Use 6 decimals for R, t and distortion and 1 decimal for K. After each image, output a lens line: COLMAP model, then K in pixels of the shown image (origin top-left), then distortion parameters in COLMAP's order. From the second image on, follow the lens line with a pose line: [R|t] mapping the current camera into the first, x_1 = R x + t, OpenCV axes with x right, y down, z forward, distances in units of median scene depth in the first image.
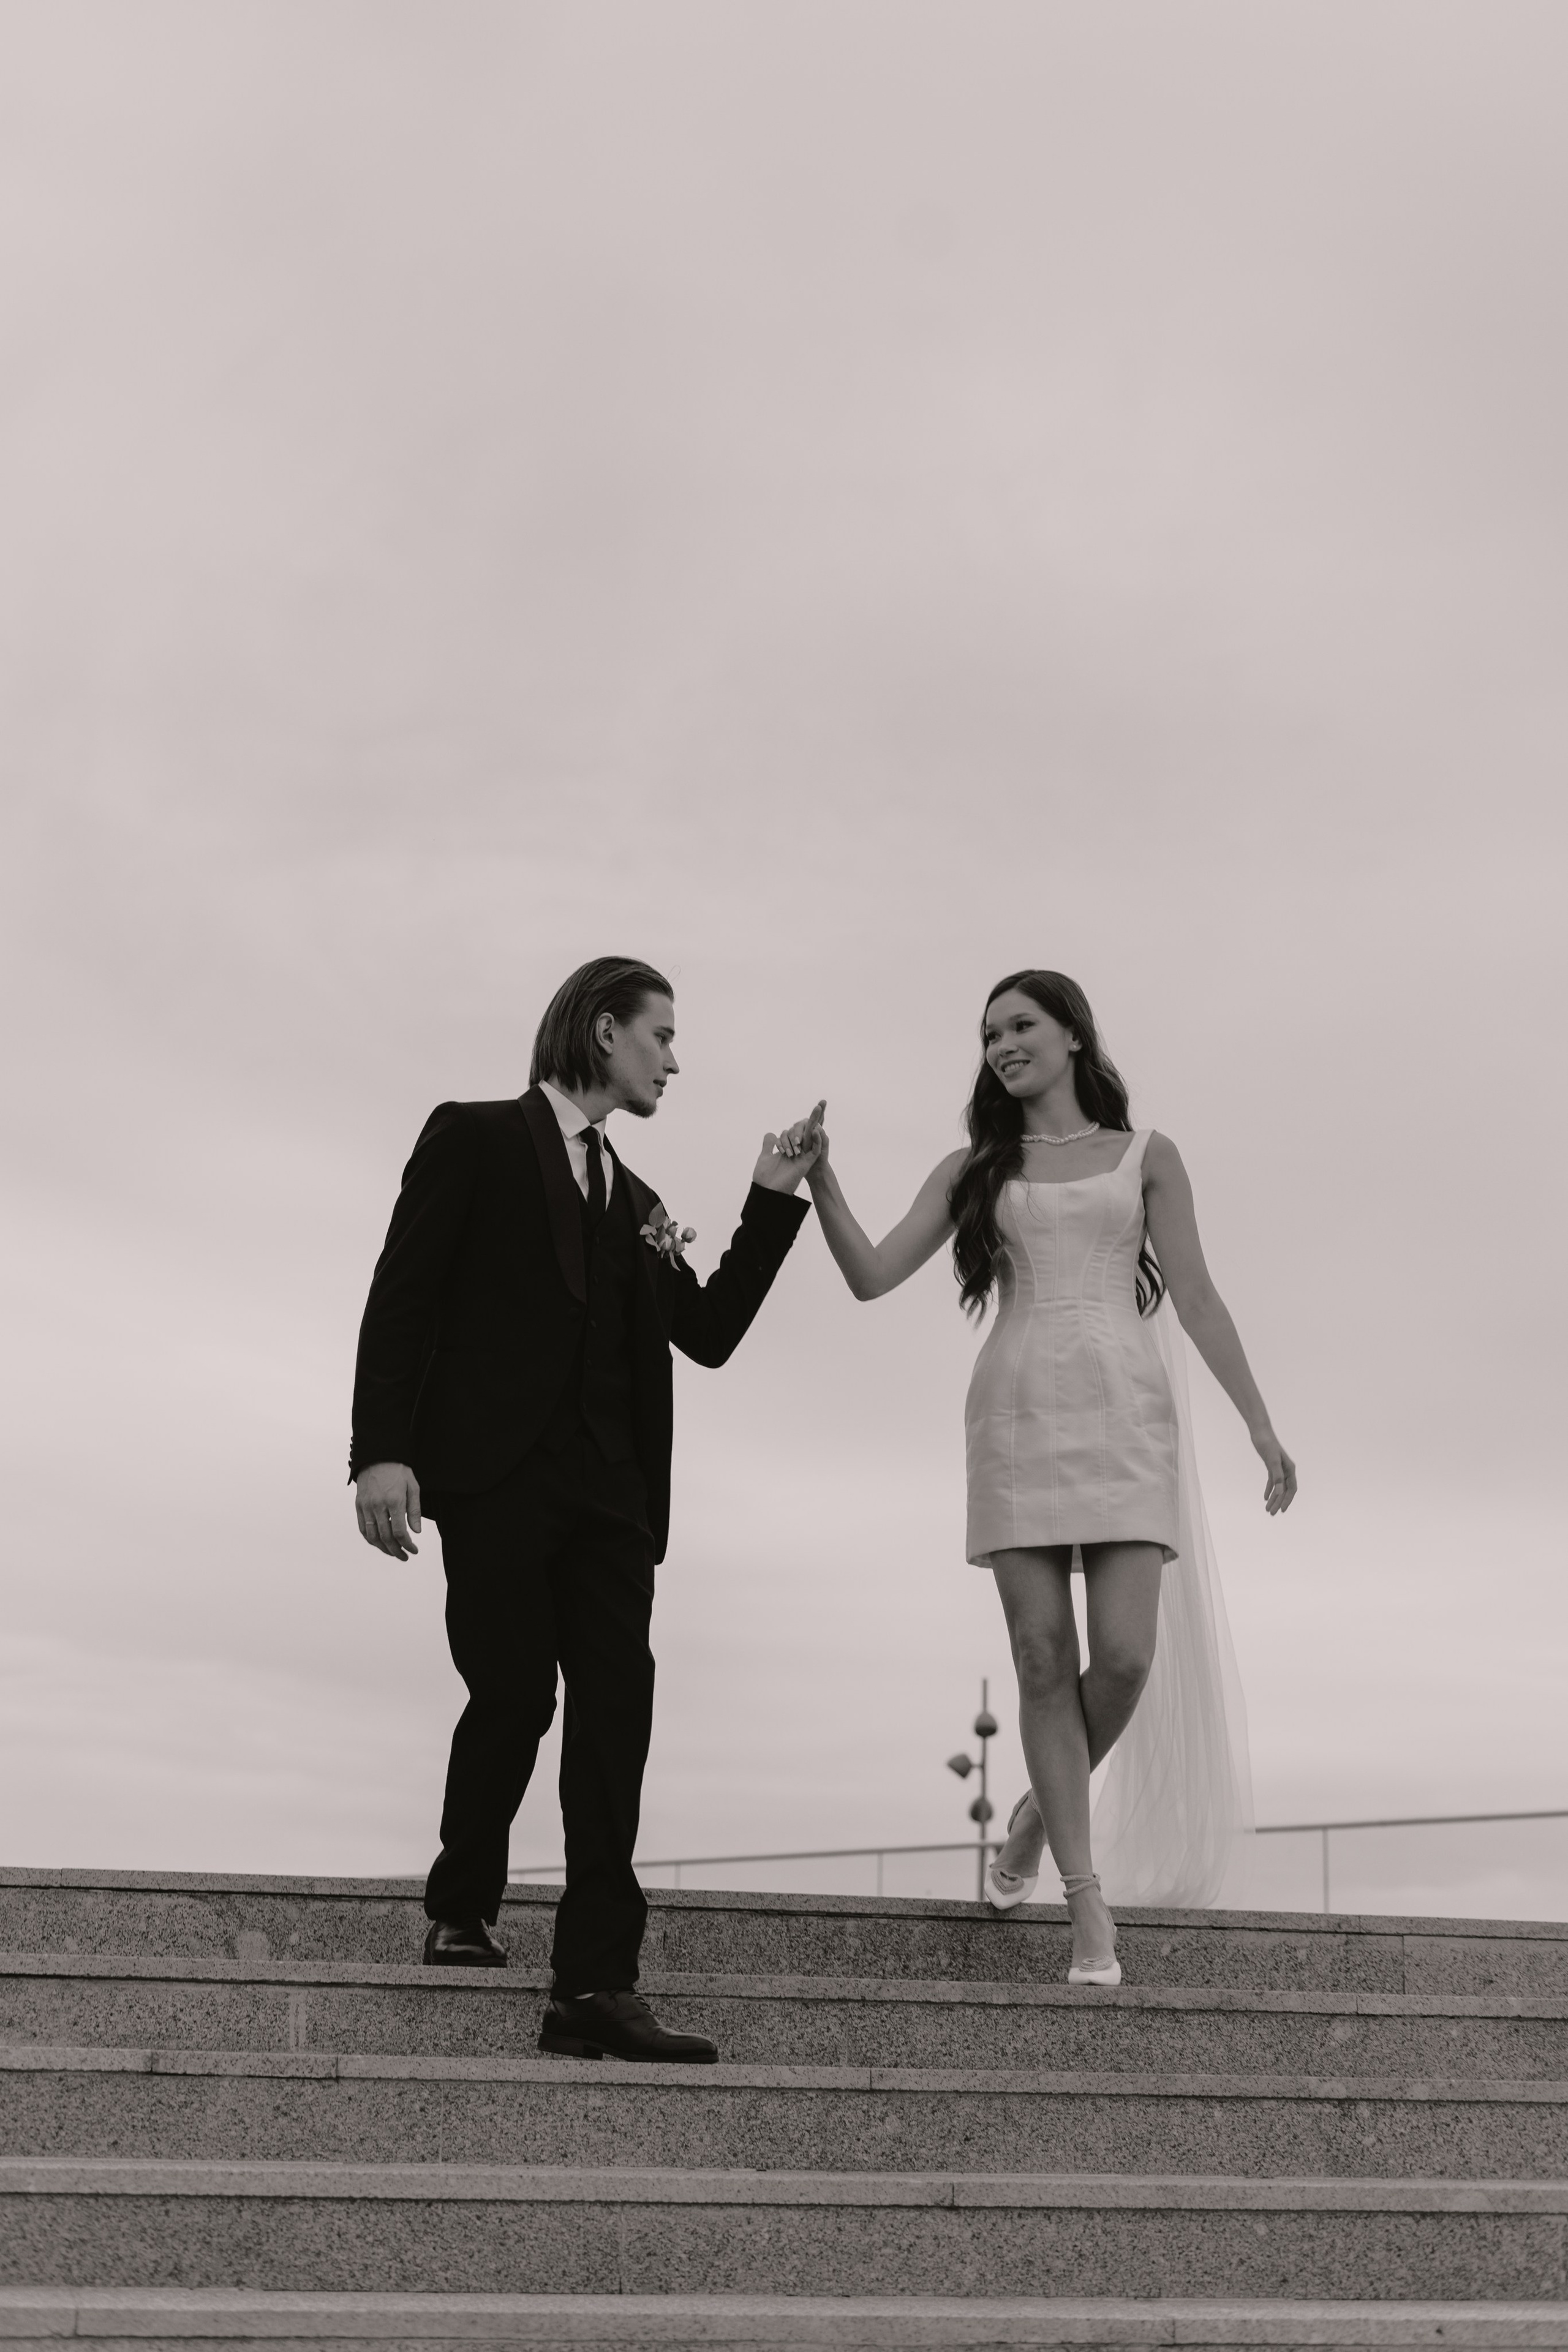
lens RADIAL K [[3522.0, 0, 757.4], [0, 3522.0, 1180.9], [0, 0, 1]] dist [-0.004506, -0.001198]
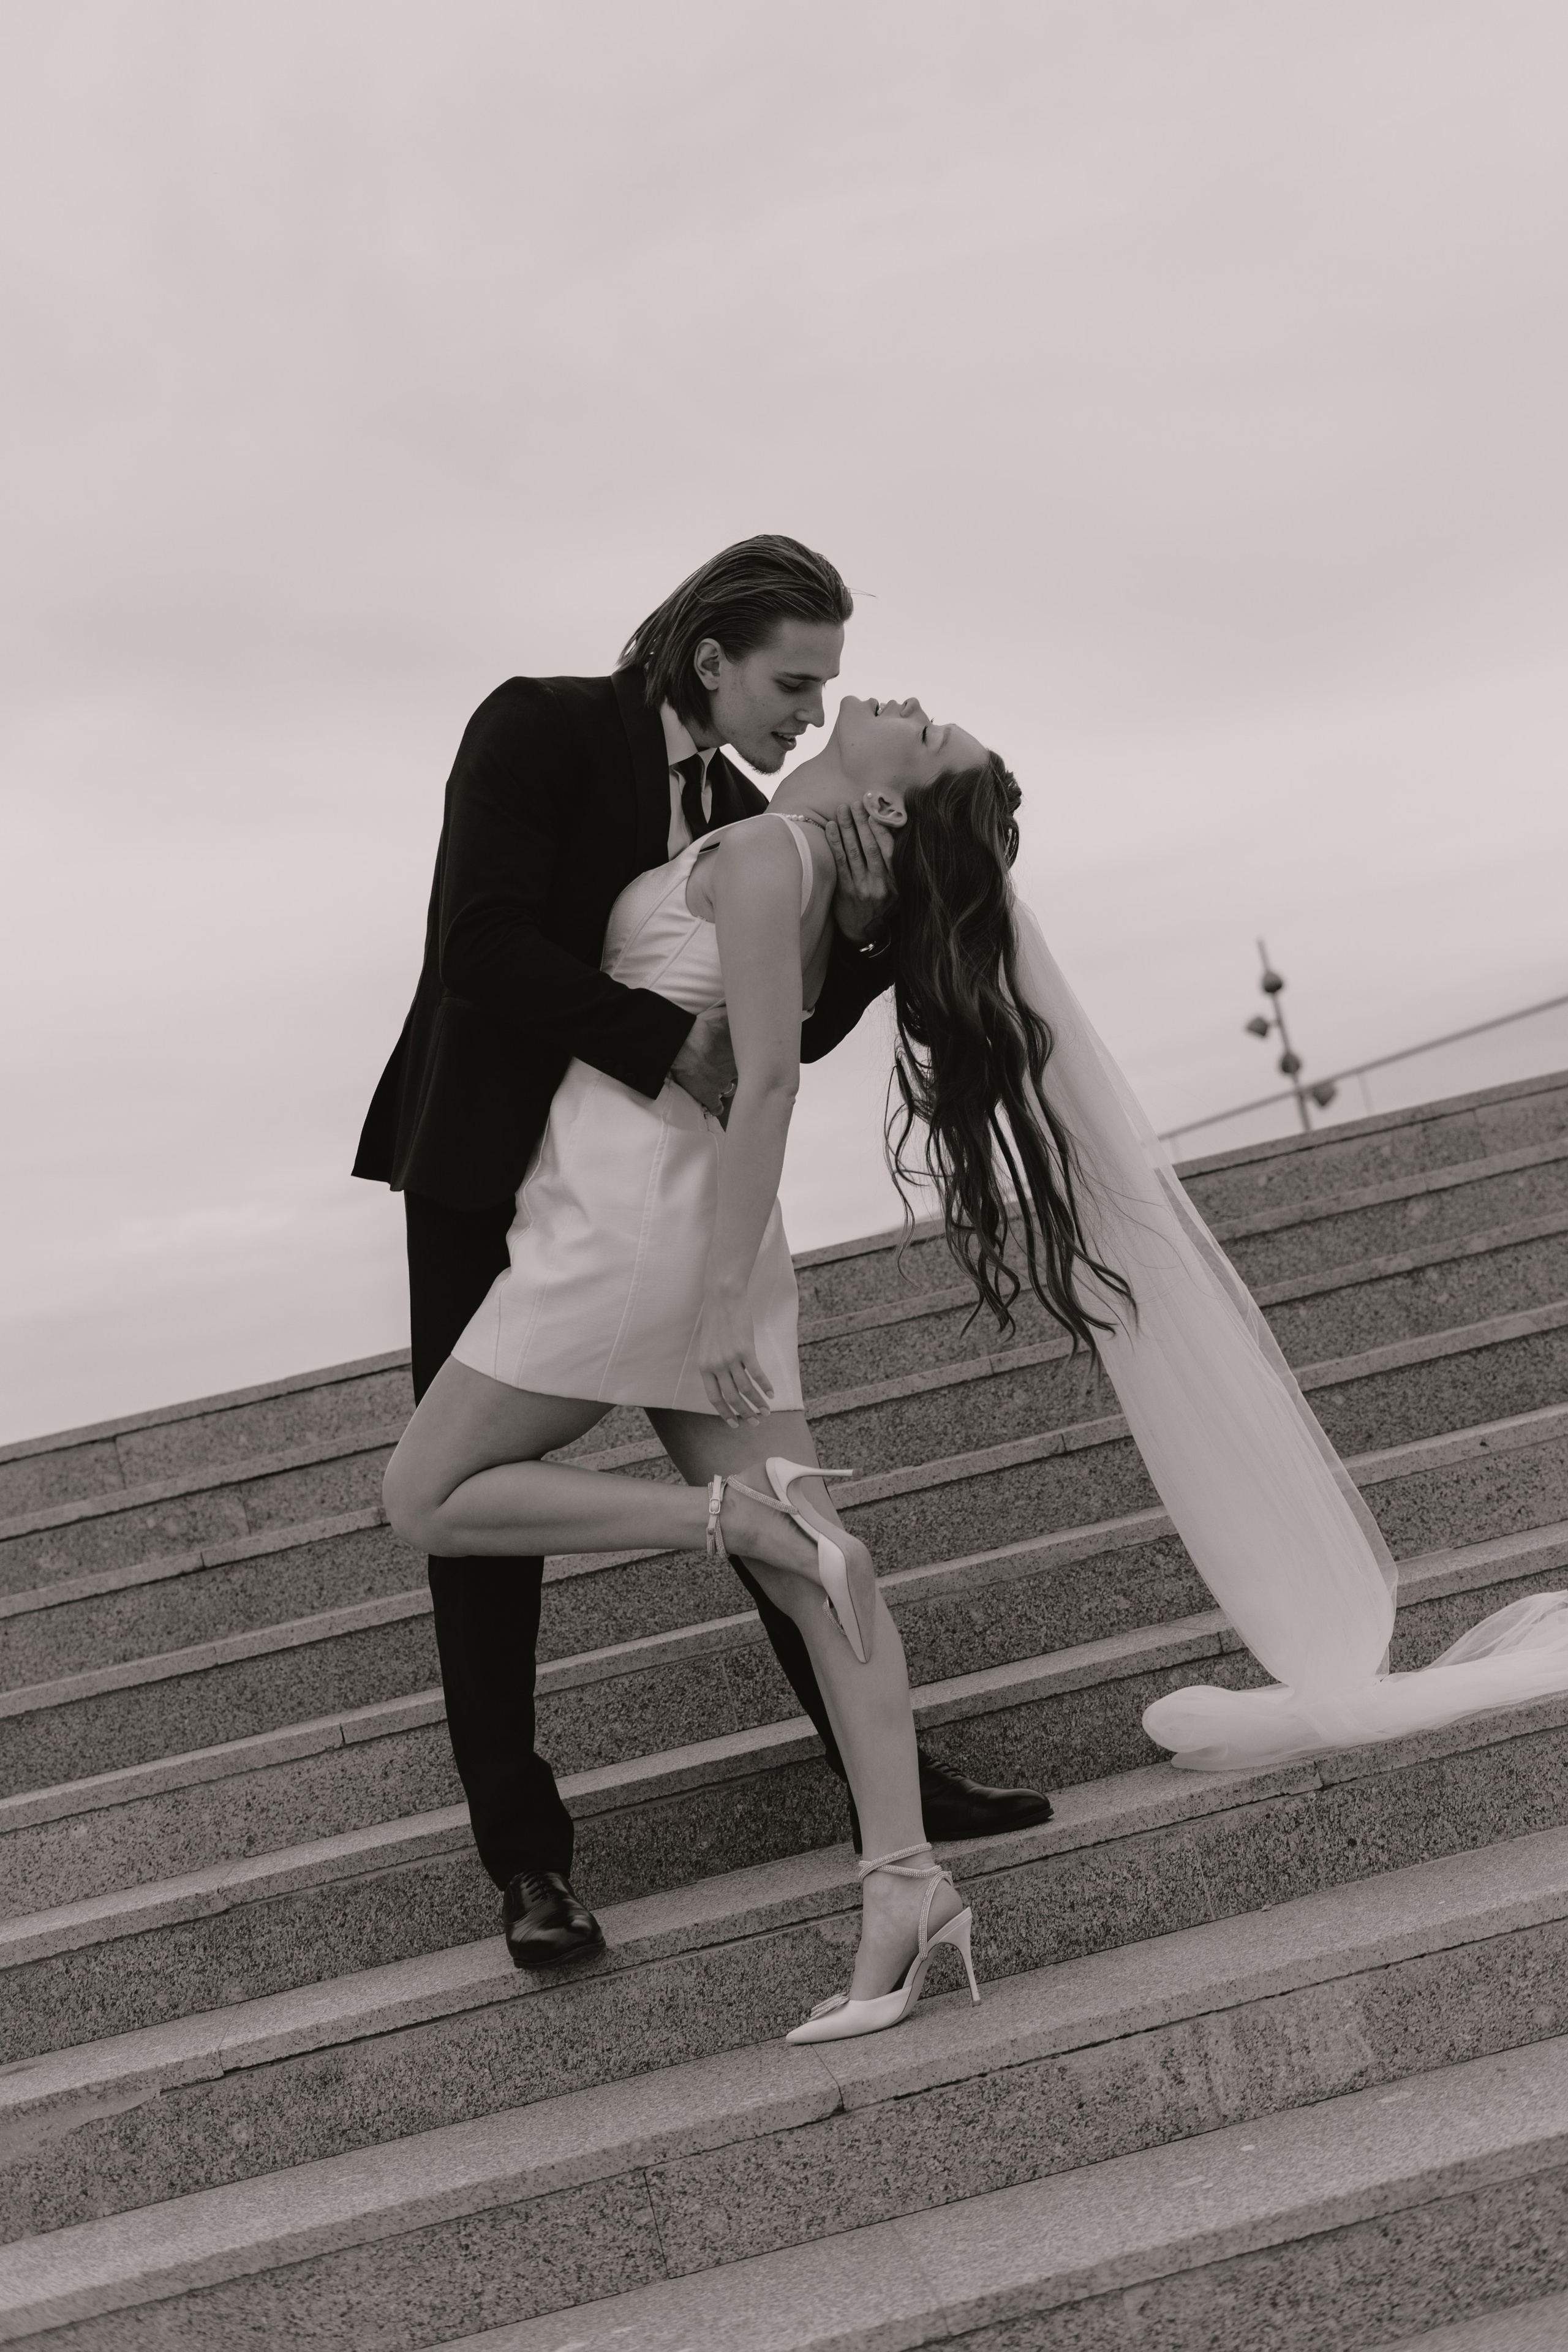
lens RADIAL K [[3522.0, 0, 757.4], [0, 3522.0, 1180.9], [0, 0, 1]] dist [-0.004506, -0.001198]
pose [[0.956862, -0.270475, -0.106105, 0.097609], [0.285184, 0.944161, 0.165017, -0.011577], [0.055547, -0.188157, 0.980567, -0.113569]]
